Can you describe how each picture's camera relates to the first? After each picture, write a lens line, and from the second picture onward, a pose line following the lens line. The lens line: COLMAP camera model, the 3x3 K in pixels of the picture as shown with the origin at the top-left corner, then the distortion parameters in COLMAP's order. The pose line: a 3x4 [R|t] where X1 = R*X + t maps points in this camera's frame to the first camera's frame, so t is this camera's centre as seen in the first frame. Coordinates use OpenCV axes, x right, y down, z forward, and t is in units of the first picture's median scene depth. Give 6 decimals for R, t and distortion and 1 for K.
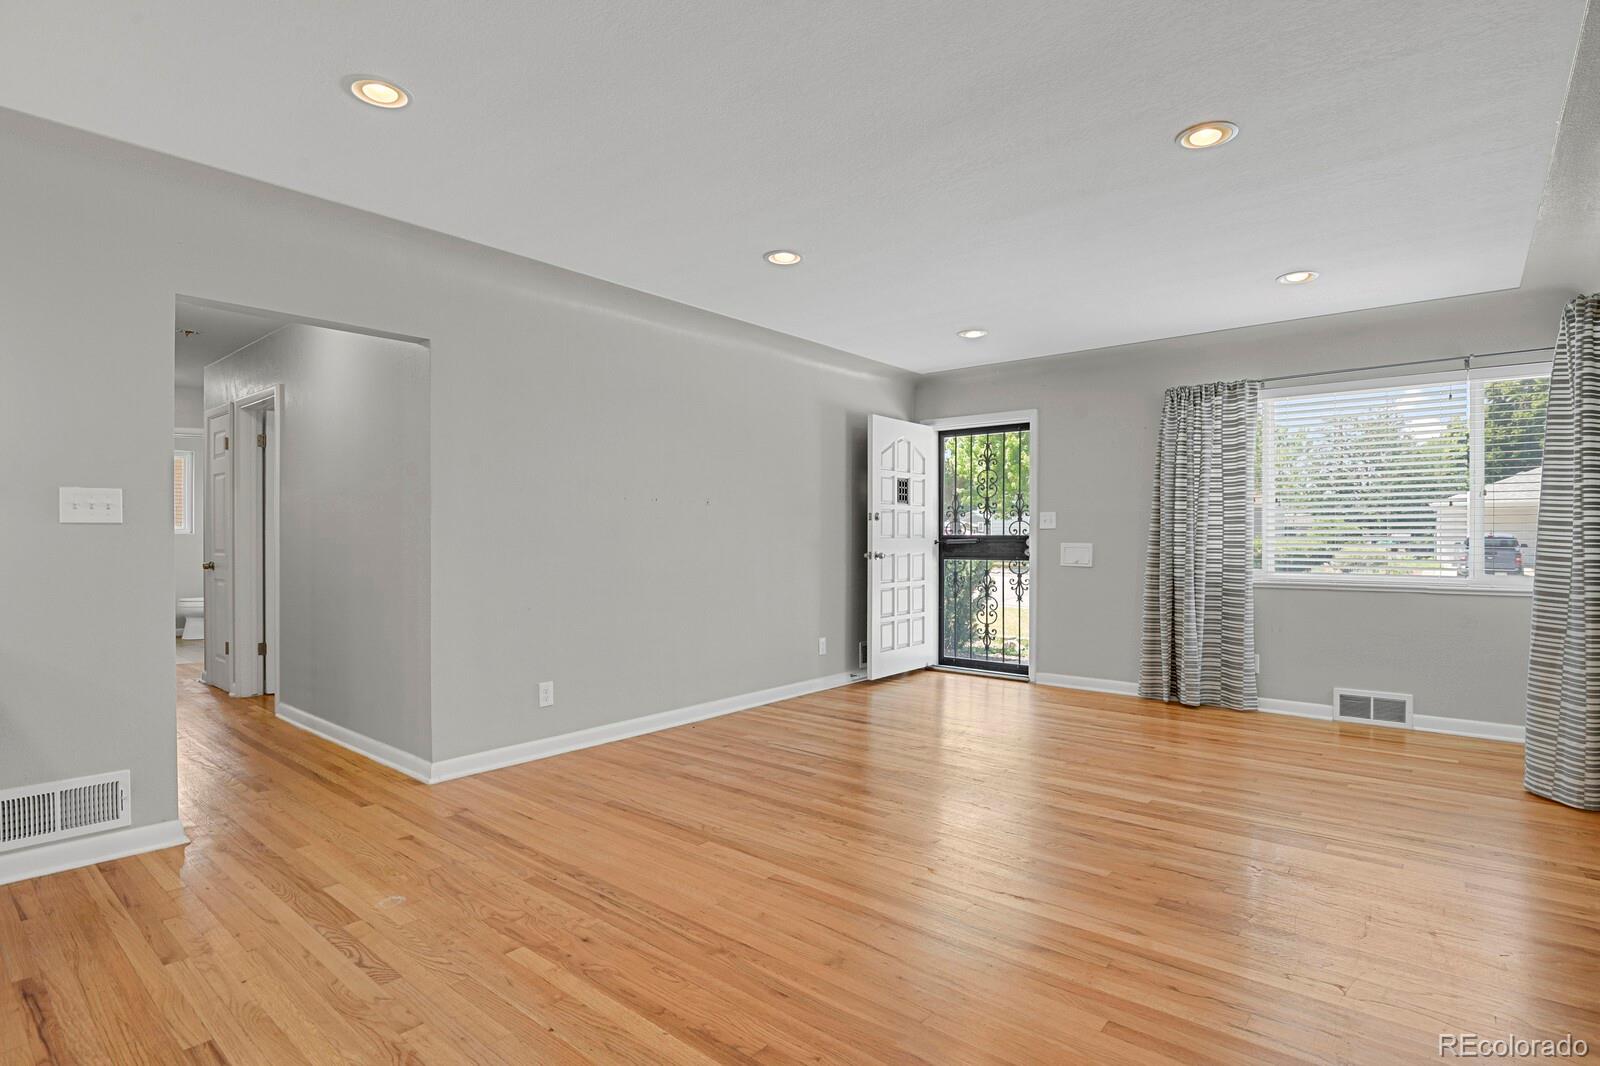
lens RADIAL K [[790.4, 0, 816.0], [0, 790.4, 539.8], [0, 0, 1]] dist [-0.026389, -0.002297]
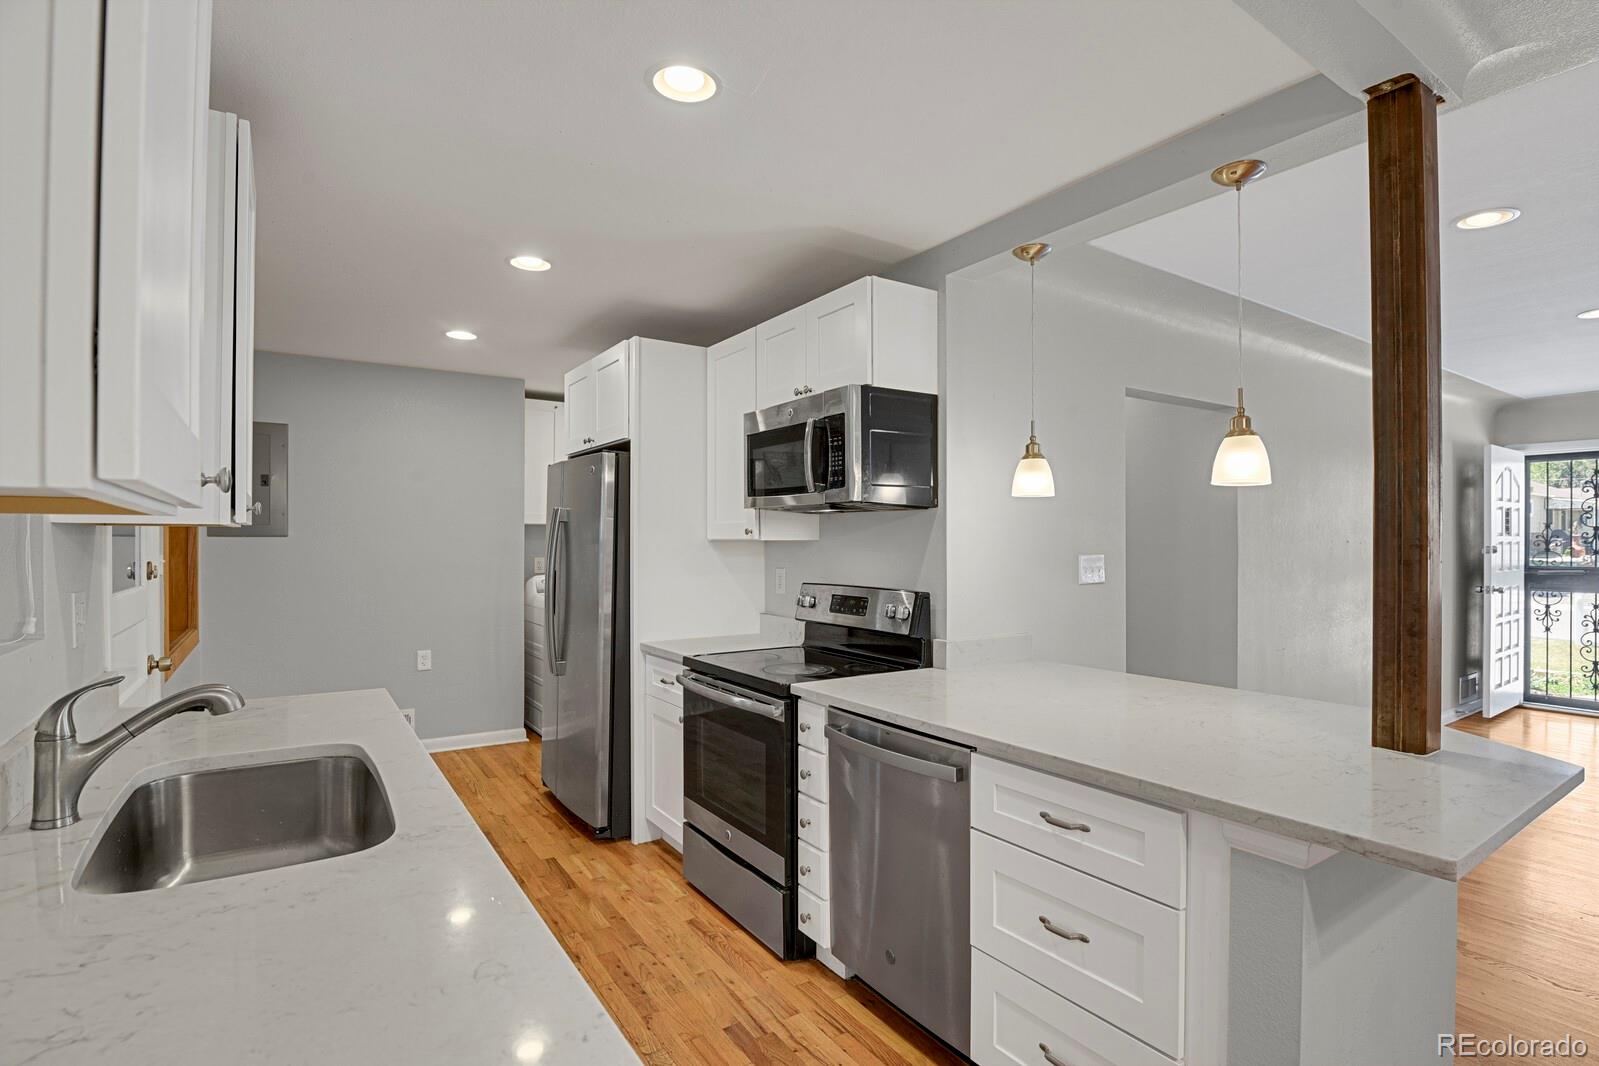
lens RADIAL K [[789.9, 0, 811.4], [0, 789.9, 539.8], [0, 0, 1]] dist [-0.026389, -0.002297]
pose [[0.962022, -0.001621, -0.272967, -0.555696], [0.000751, 0.999994, -0.003291, -0.046155], [0.272971, 0.002961, 0.962018, -0.164273]]
